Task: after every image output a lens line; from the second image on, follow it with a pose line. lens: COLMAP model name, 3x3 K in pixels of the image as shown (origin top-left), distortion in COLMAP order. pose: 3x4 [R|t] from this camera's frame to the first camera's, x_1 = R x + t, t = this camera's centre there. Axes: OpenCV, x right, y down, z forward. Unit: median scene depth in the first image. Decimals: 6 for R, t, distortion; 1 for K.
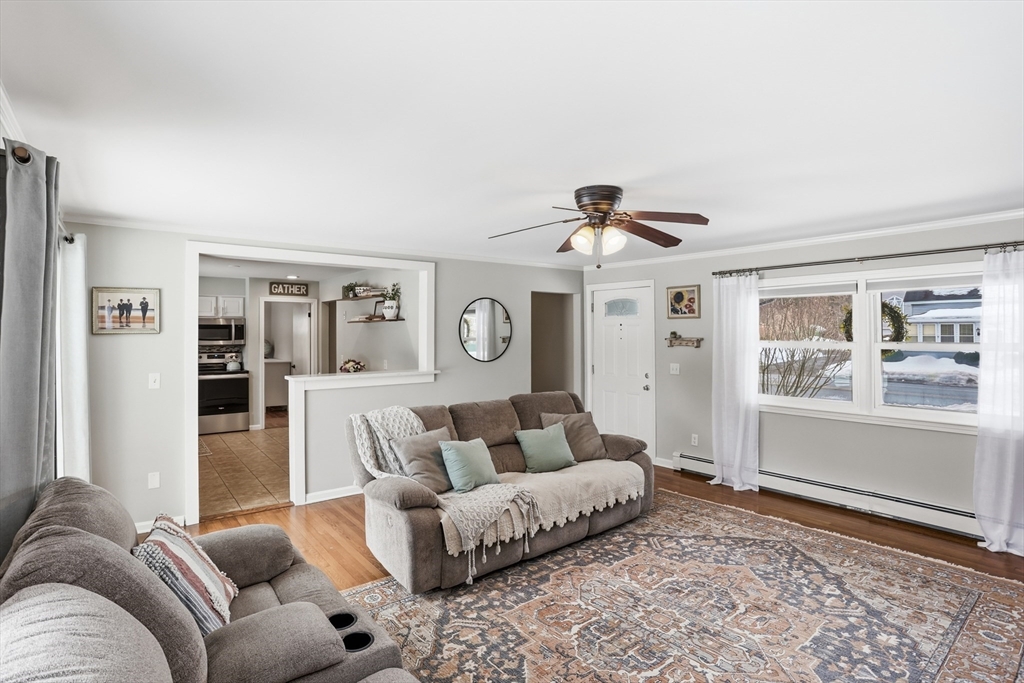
lens RADIAL K [[524.1, 0, 515.7], [0, 524.1, 332.4], [0, 0, 1]] dist [-0.075934, 0.034531]
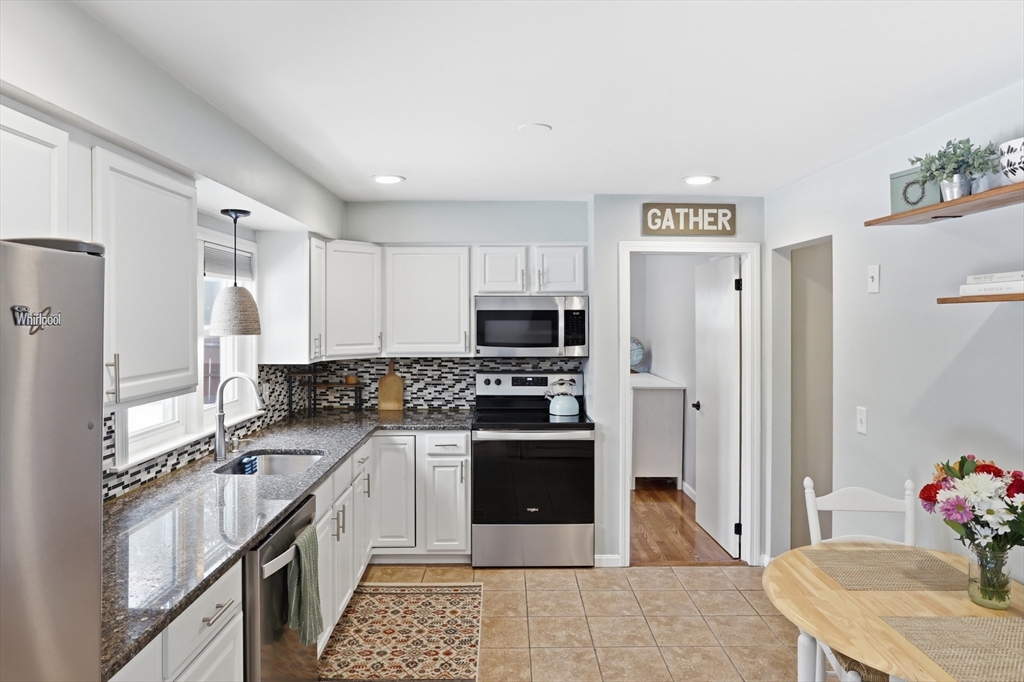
lens RADIAL K [[633.4, 0, 510.2], [0, 633.4, 319.4], [0, 0, 1]] dist [-0.038784, 0.002245]
pose [[0.788030, 0.007721, -0.615588, -0.546176], [-0.003138, 0.999959, 0.008525, -0.024470], [0.615629, -0.004786, 0.788022, 1.176074]]
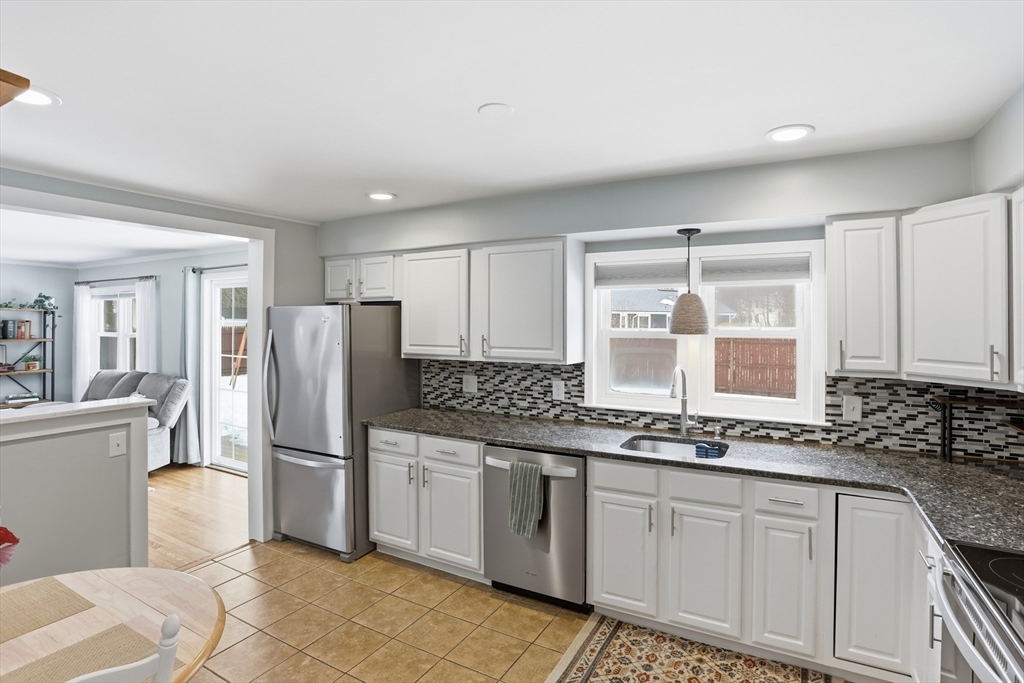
lens RADIAL K [[517.2, 0, 516.6], [0, 517.2, 317.1], [0, 0, 1]] dist [-0.075326, 0.027579]
pose [[-0.927482, 0.001137, -0.373865, -0.779234], [0.004057, 0.999967, -0.007024, -0.018843], [0.373845, -0.008031, -0.927457, 2.192296]]
